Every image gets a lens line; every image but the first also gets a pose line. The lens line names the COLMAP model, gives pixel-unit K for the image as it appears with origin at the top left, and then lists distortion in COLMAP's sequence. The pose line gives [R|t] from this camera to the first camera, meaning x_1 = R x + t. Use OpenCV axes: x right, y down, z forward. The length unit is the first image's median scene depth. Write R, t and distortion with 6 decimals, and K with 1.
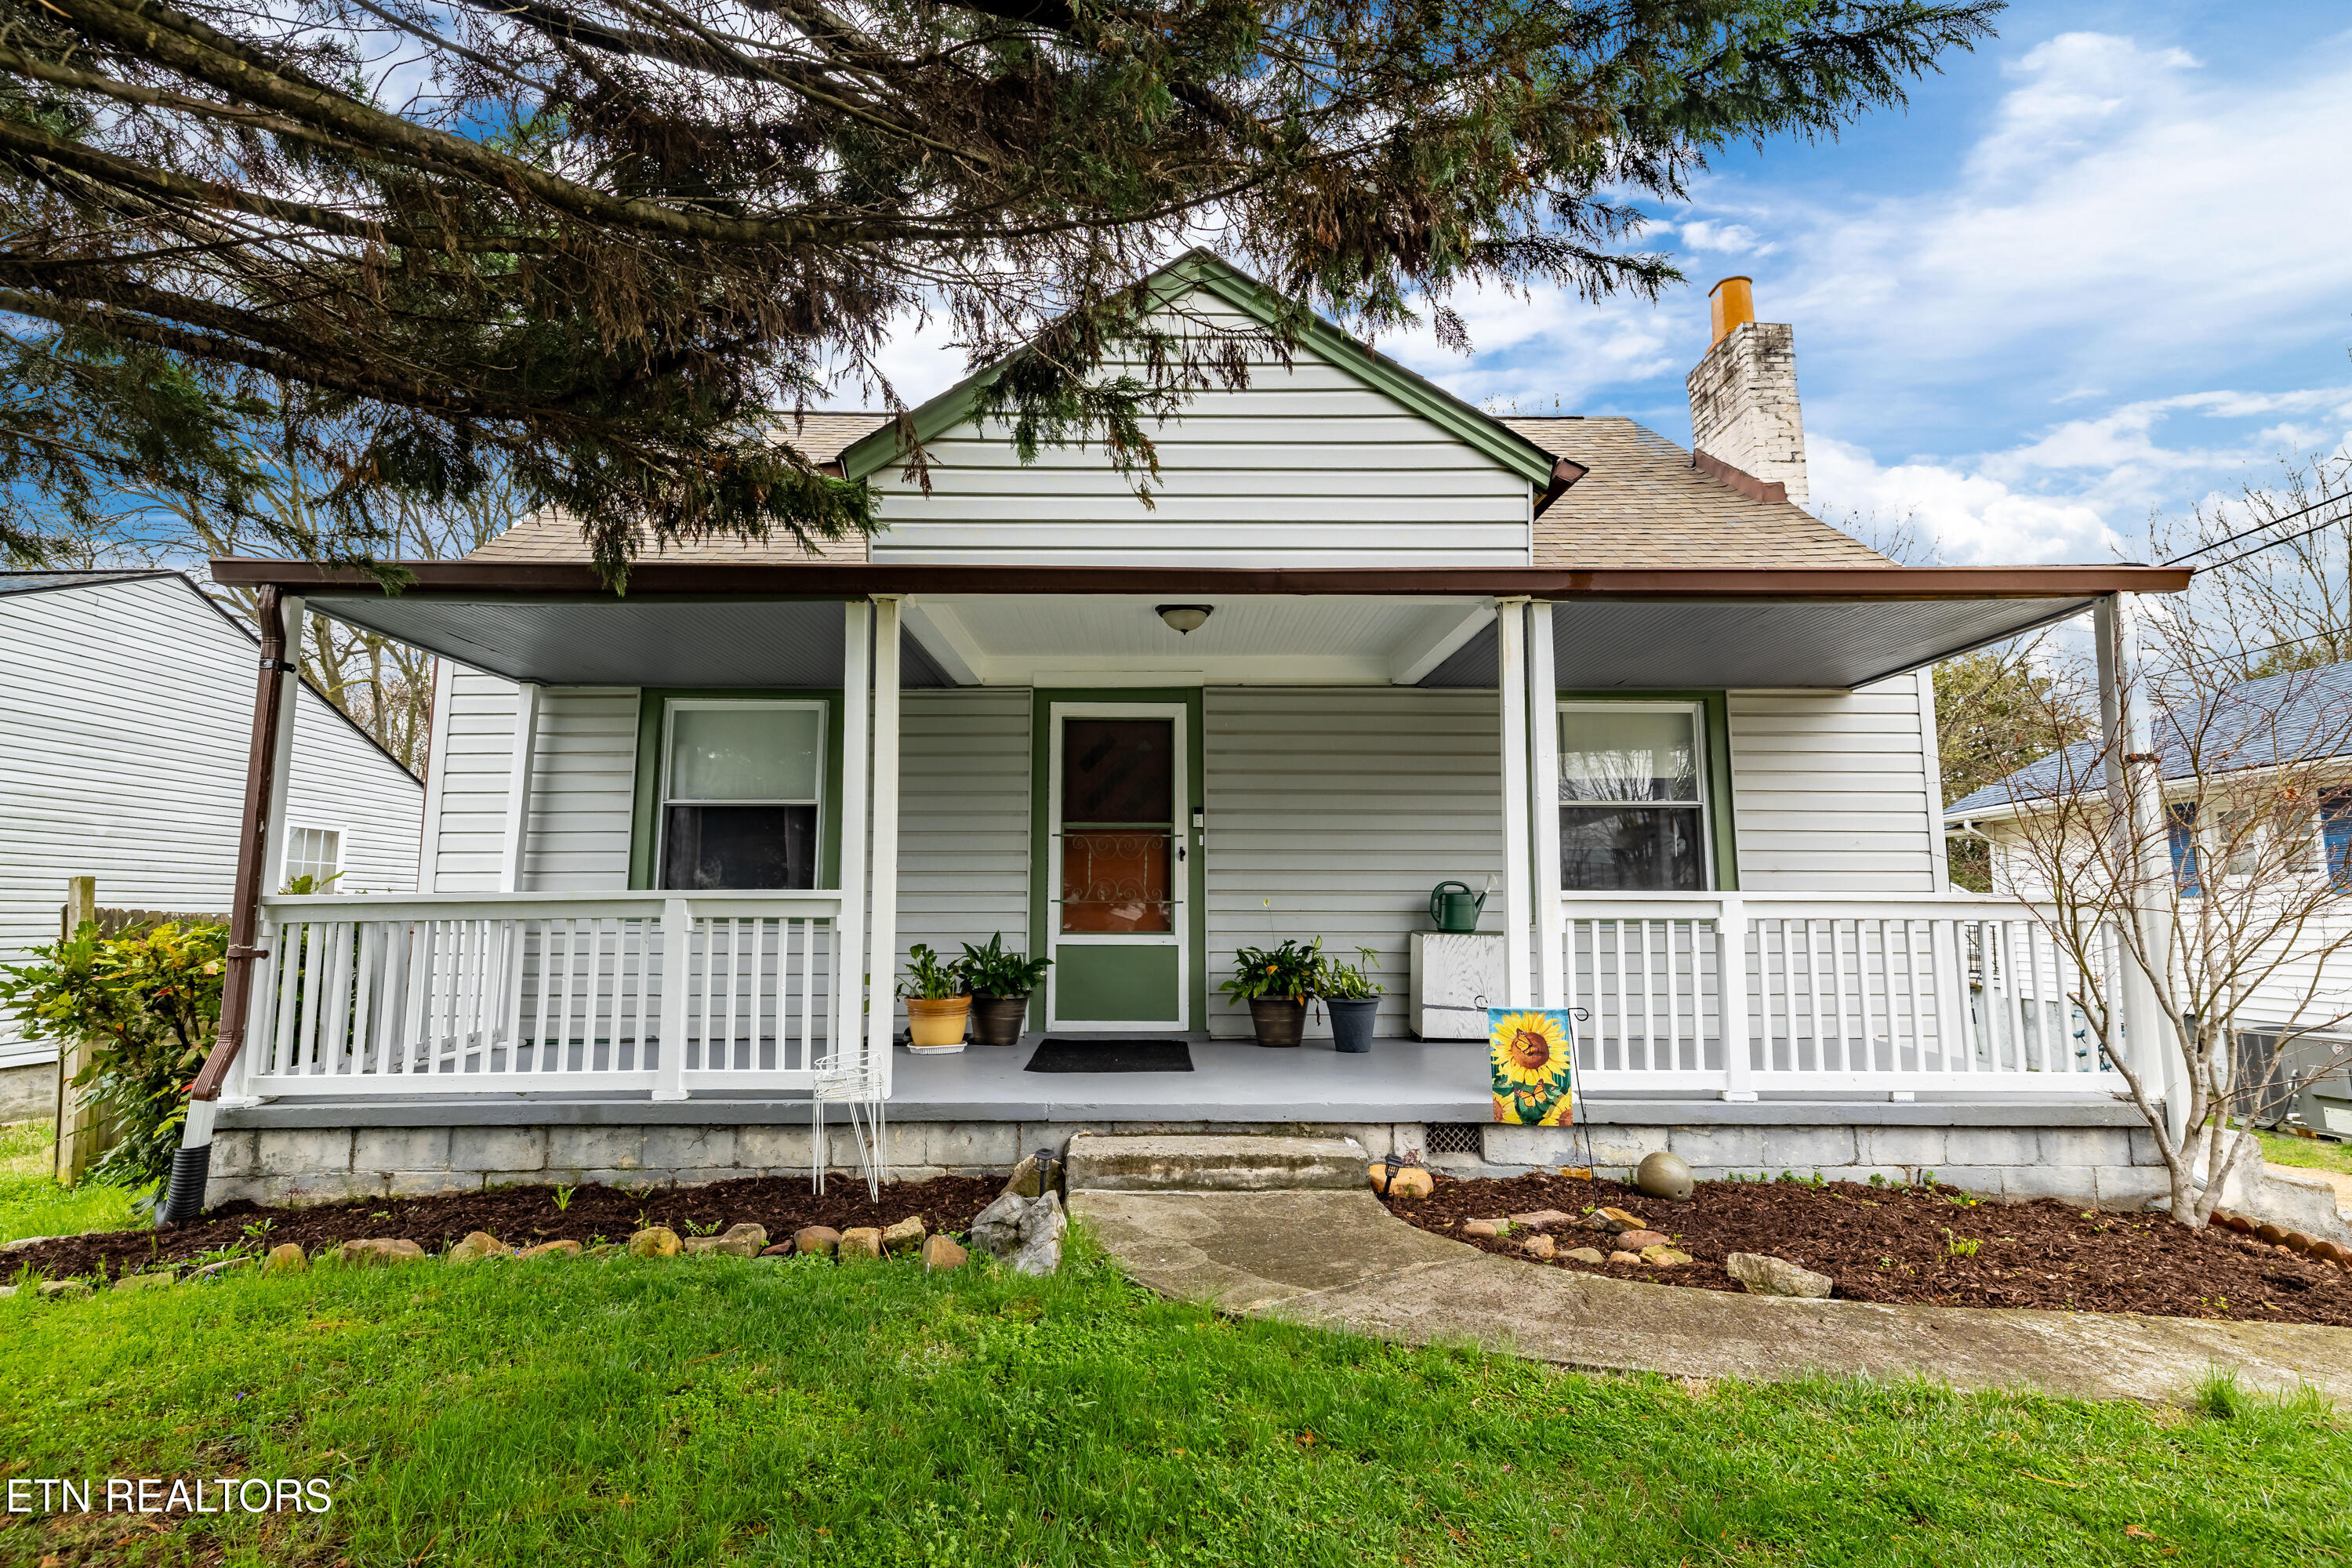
lens RADIAL K [[1149.8, 0, 1160.6], [0, 1149.8, 778.1], [0, 0, 1]] dist [-0.006837, -0.000665]
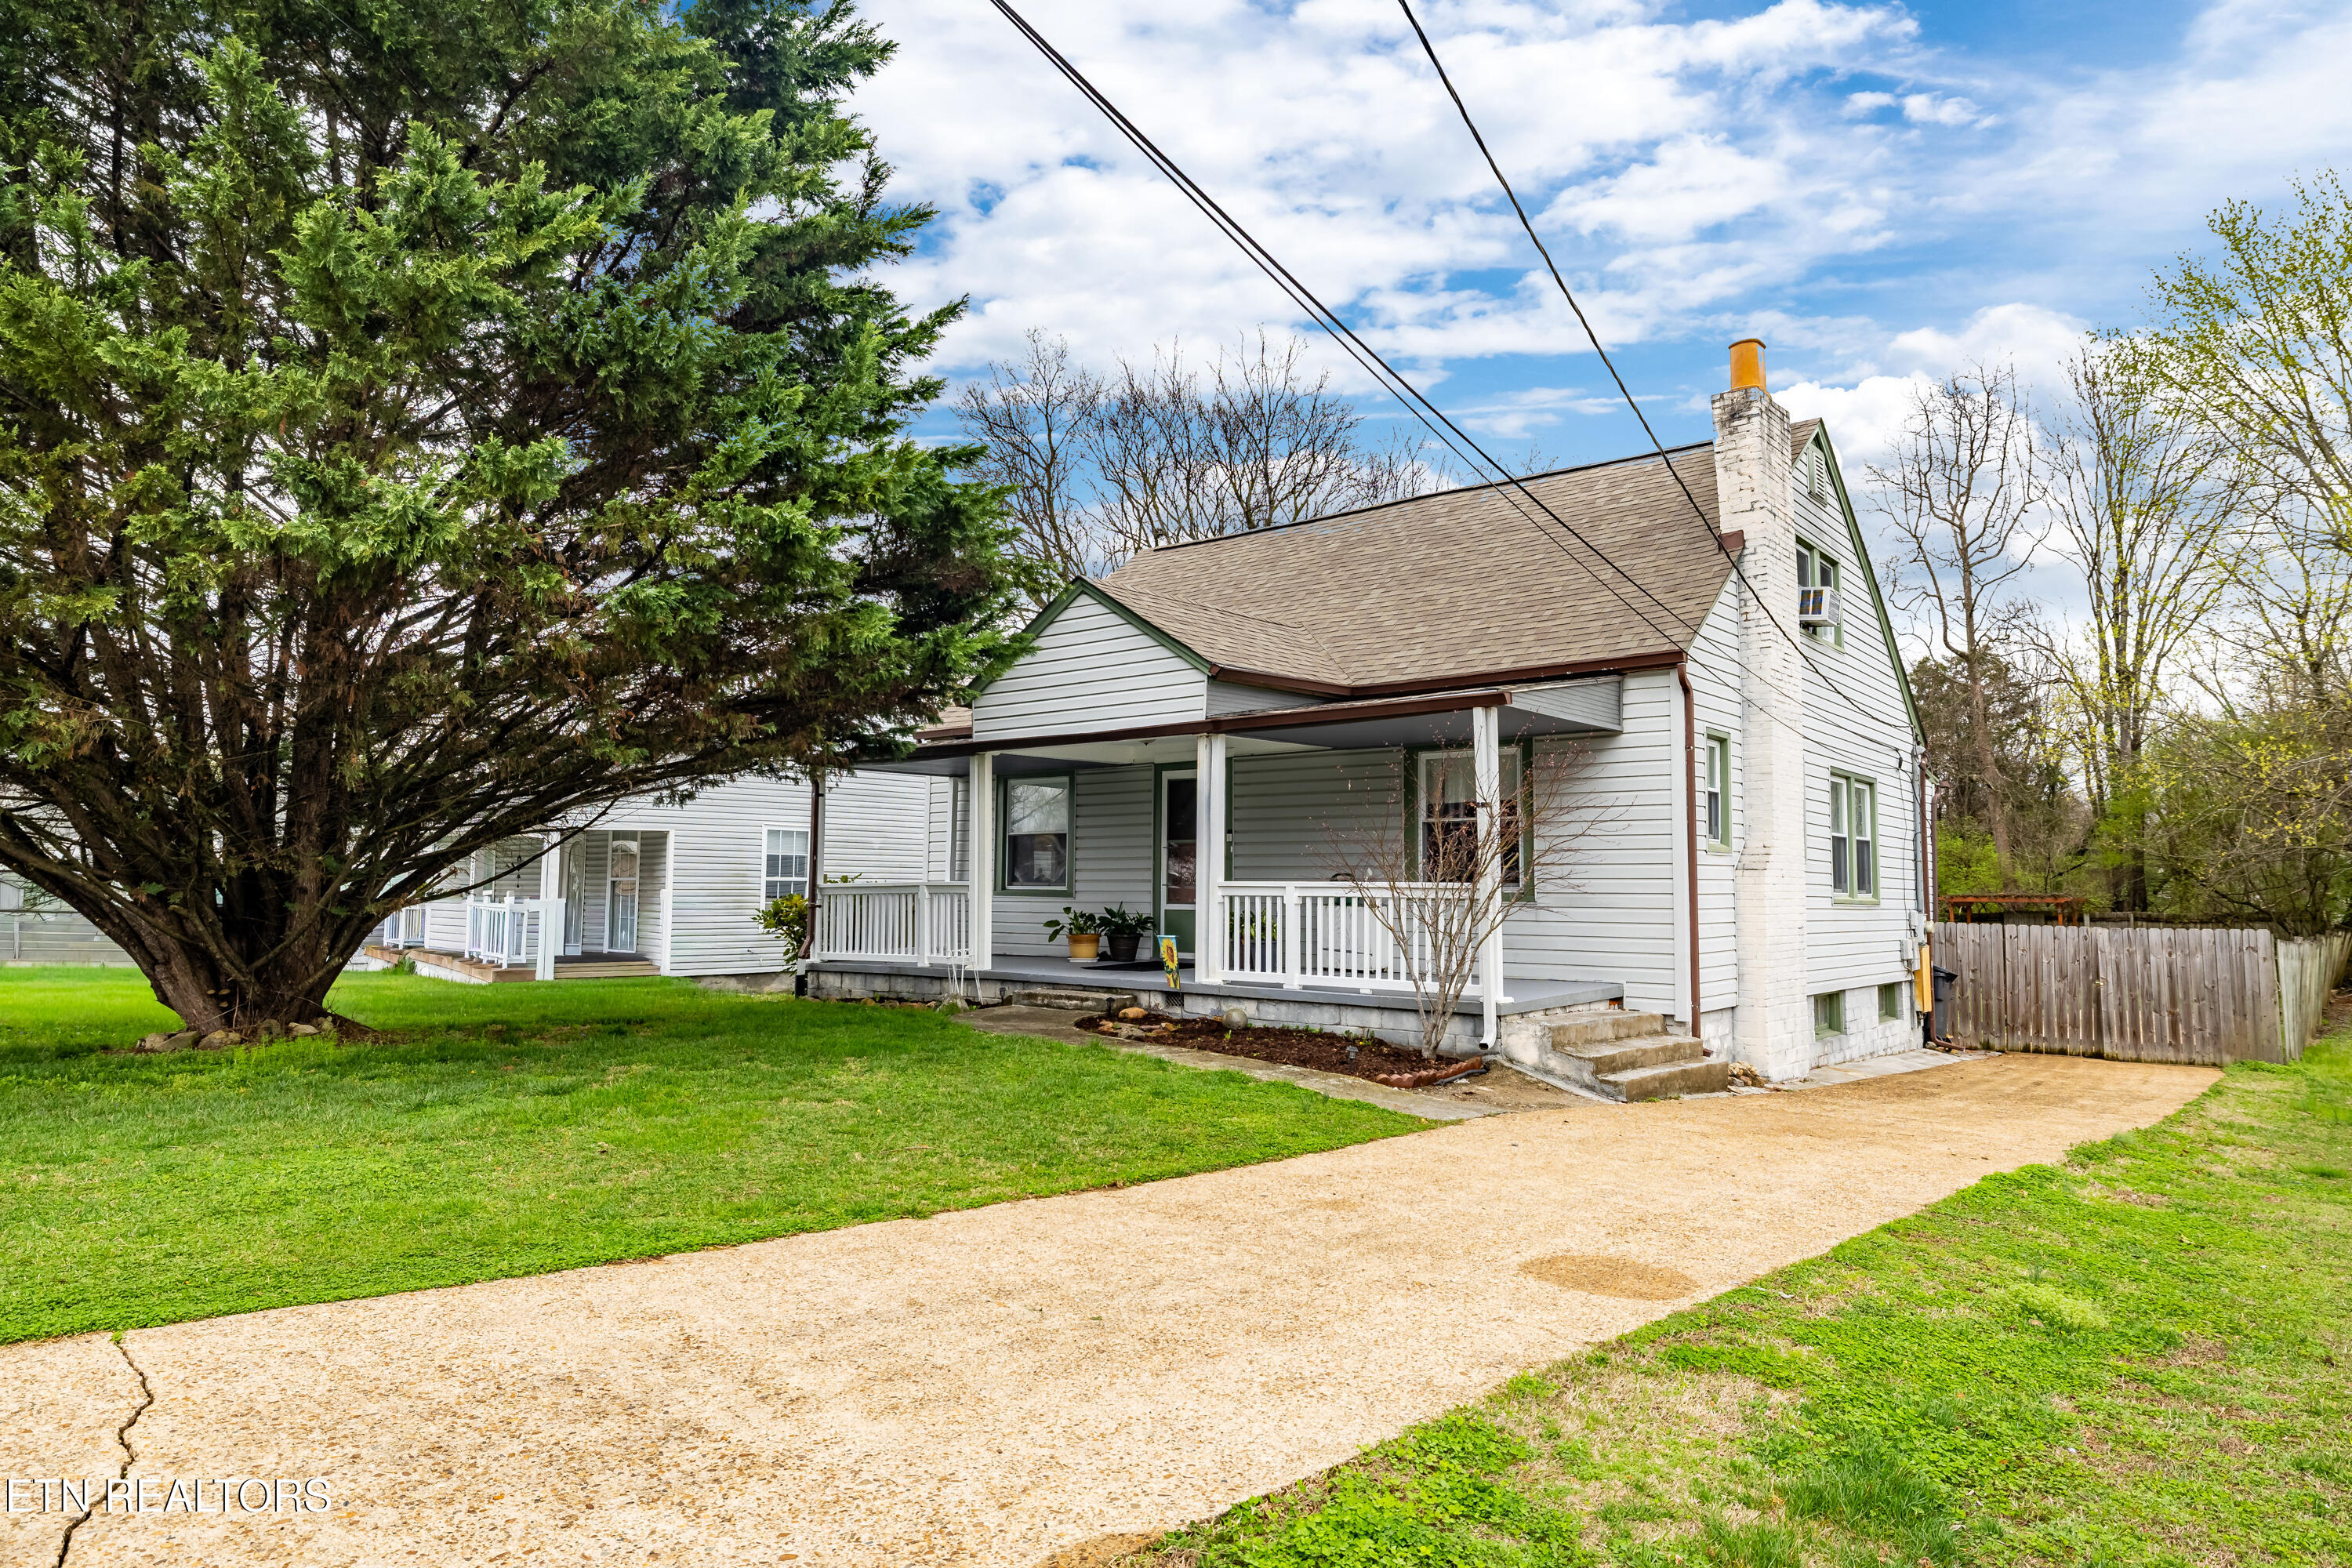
lens RADIAL K [[1483.5, 0, 1162.5], [0, 1483.5, 779.1], [0, 0, 1]] dist [-0.001679, -0.000674]
pose [[0.753554, -0.047143, -0.655694, 2.015472], [0.075511, 0.997031, 0.015097, -0.128816], [0.653035, -0.060888, 0.754876, -1.024603]]
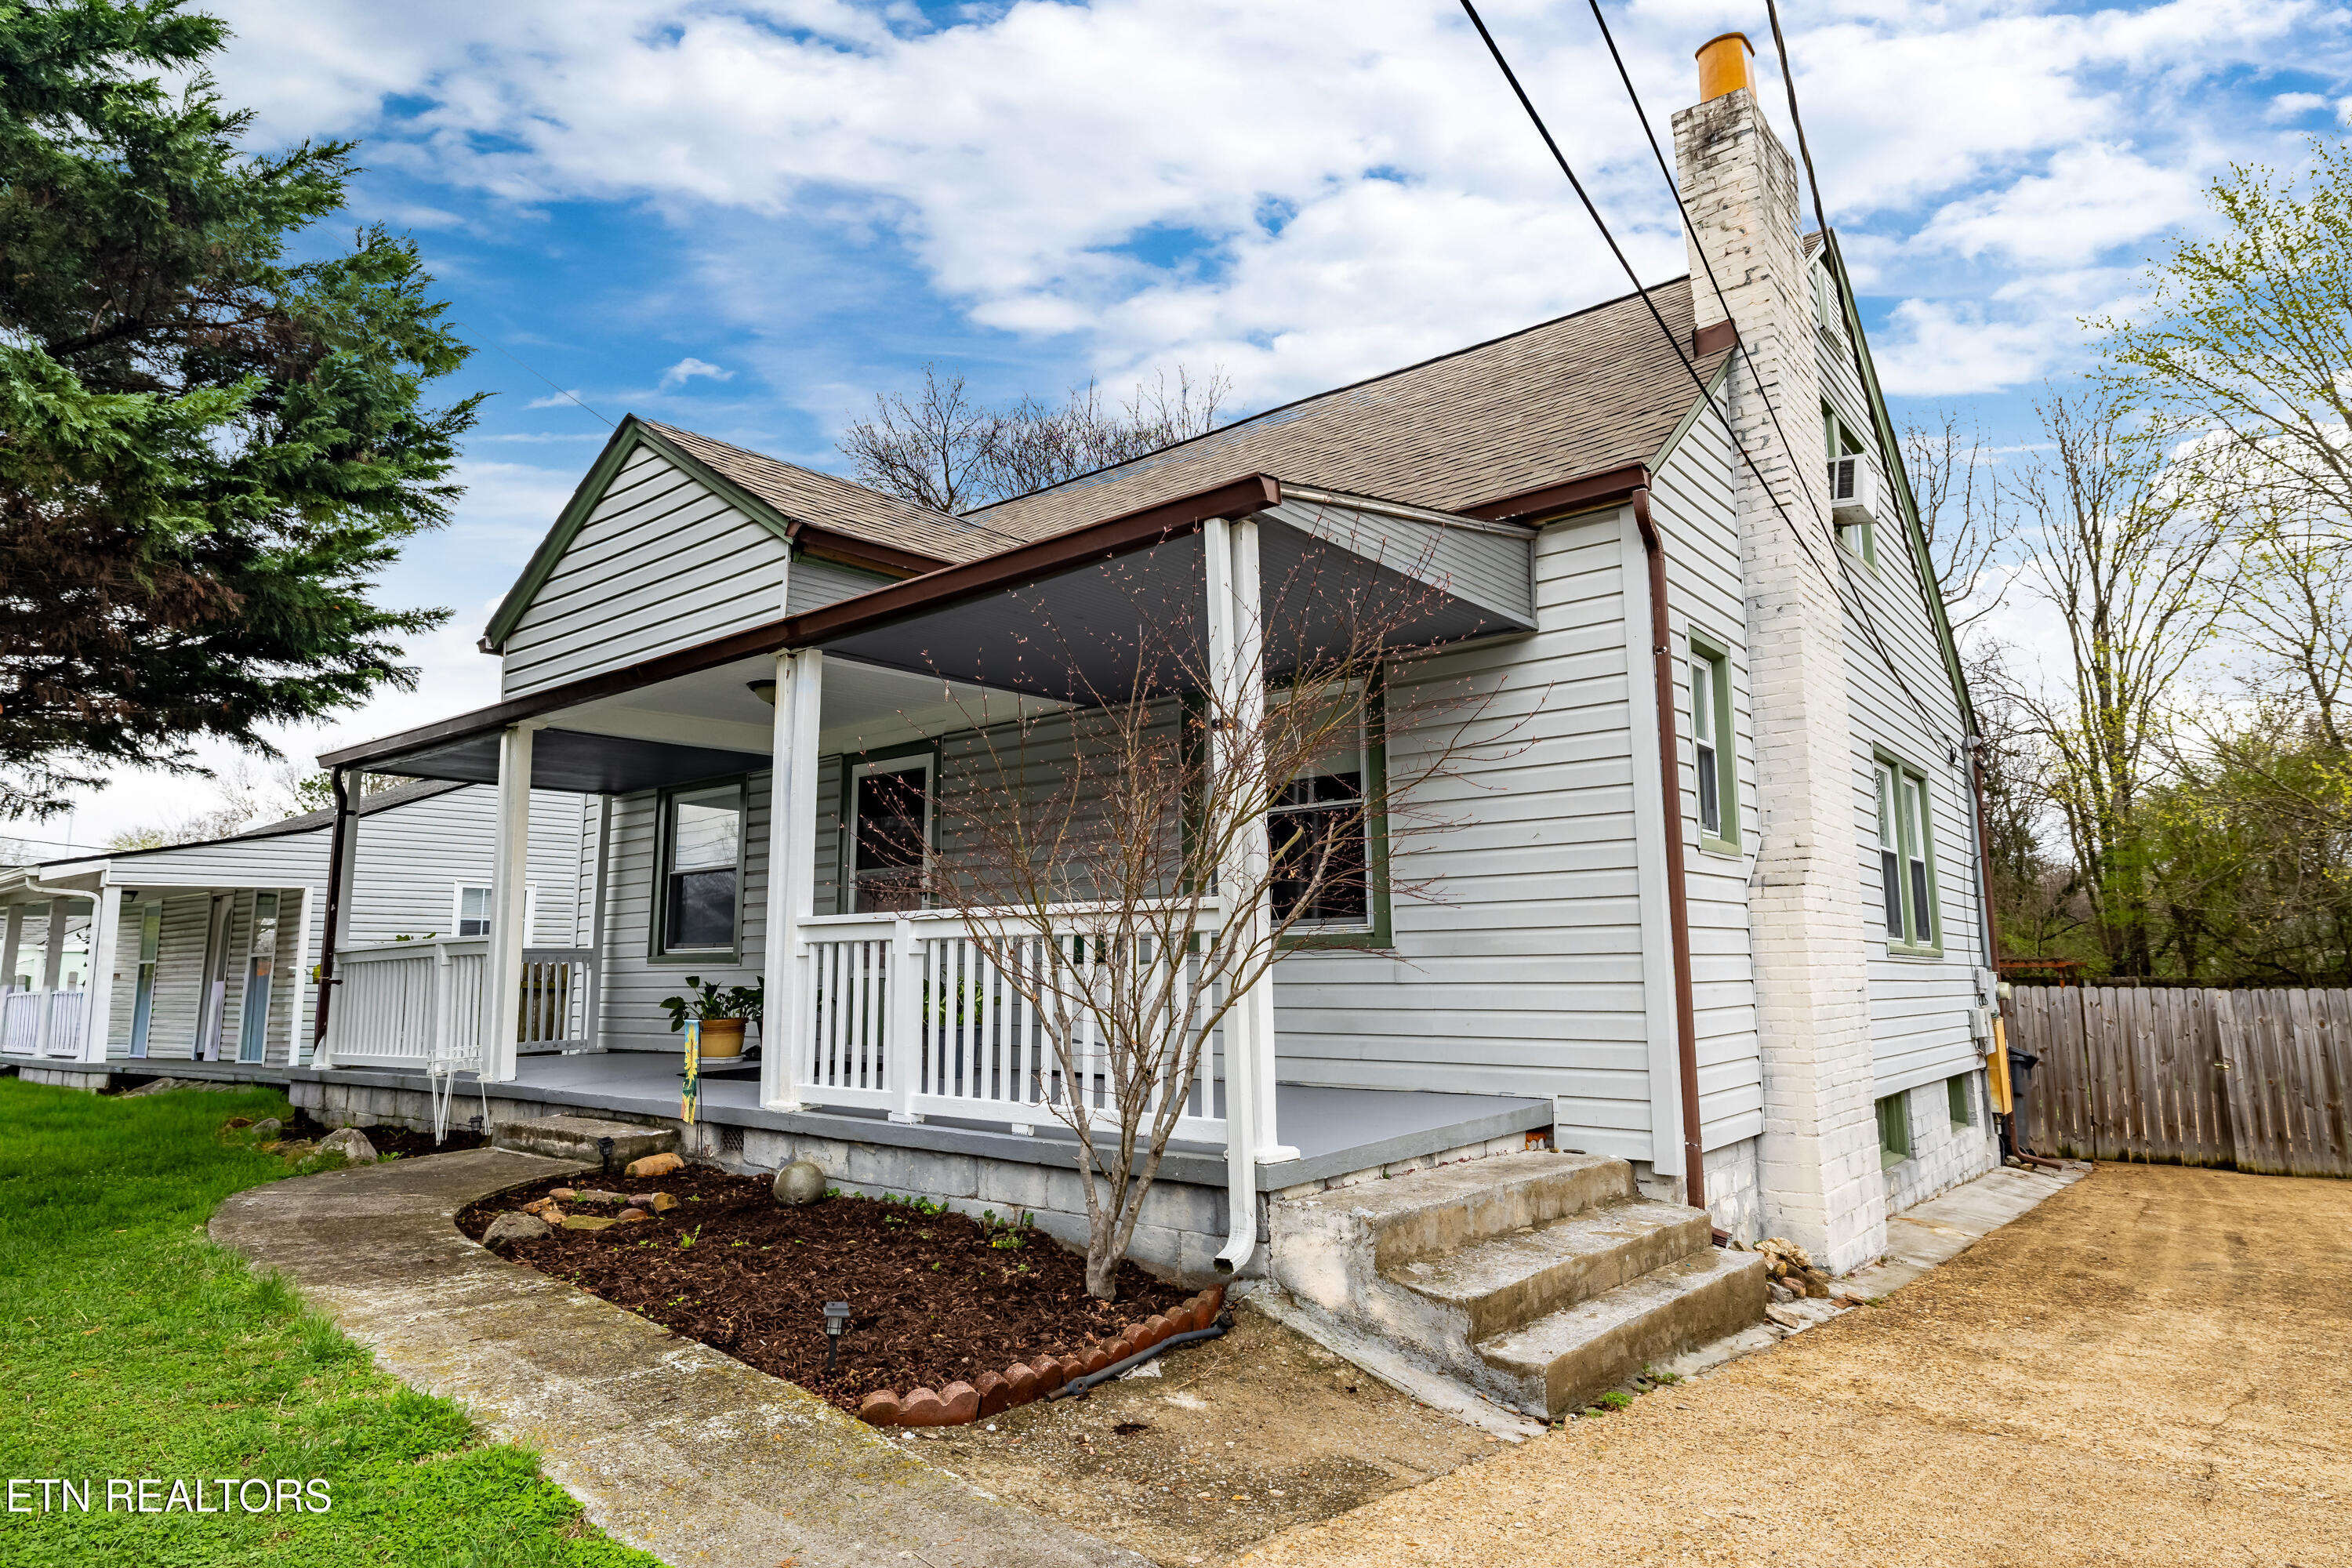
lens RADIAL K [[1353.8, 0, 1176.1], [0, 1353.8, 778.6], [0, 0, 1]] dist [-0.003100, 0.000940]
pose [[0.758025, -0.102675, -0.644093, 1.476113], [0.088910, 0.994580, -0.053910, 0.070024], [0.646137, -0.016401, 0.763045, 0.265284]]
